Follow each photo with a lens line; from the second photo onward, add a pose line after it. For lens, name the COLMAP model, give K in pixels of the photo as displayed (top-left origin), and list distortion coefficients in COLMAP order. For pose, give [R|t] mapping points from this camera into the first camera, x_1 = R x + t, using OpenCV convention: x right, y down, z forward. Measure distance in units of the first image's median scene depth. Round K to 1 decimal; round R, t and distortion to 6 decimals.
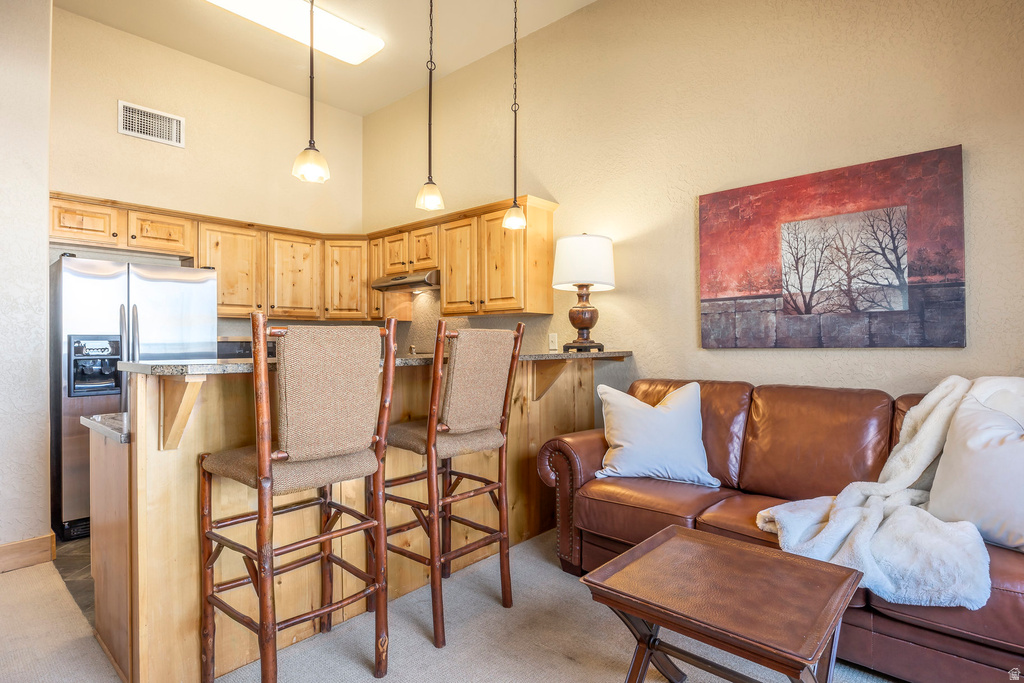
lens RADIAL K [[529.1, 0, 518.8], [0, 529.1, 339.5], [0, 0, 1]] dist [-0.012231, -0.000152]
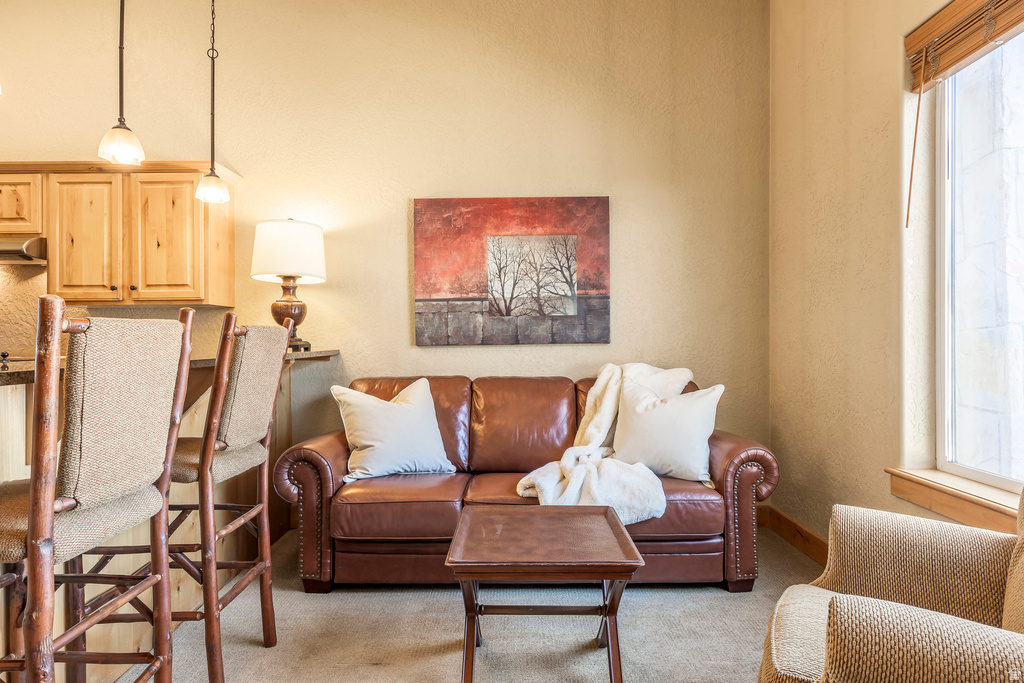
lens RADIAL K [[574.0, 0, 519.5], [0, 574.0, 340.9], [0, 0, 1]] dist [-0.005040, -0.003376]
pose [[0.743311, -0.003483, 0.668937, -0.290838], [-0.000223, 0.999985, 0.005454, 0.000683], [-0.668946, -0.004203, 0.743299, 0.025390]]
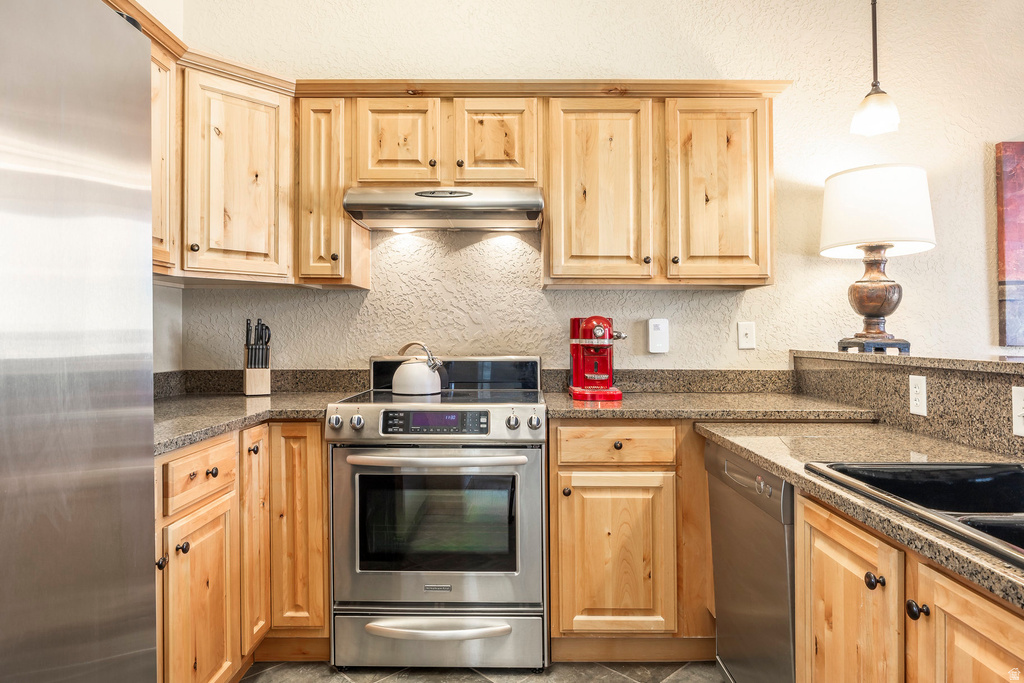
lens RADIAL K [[642.0, 0, 515.6], [0, 642.0, 333.1], [0, 0, 1]] dist [-0.004081, -0.000657]
pose [[0.758265, 0.008432, 0.651892, -0.860065], [-0.009604, 0.999952, -0.001763, 0.007264], [-0.651875, -0.004924, 0.758310, 0.859561]]
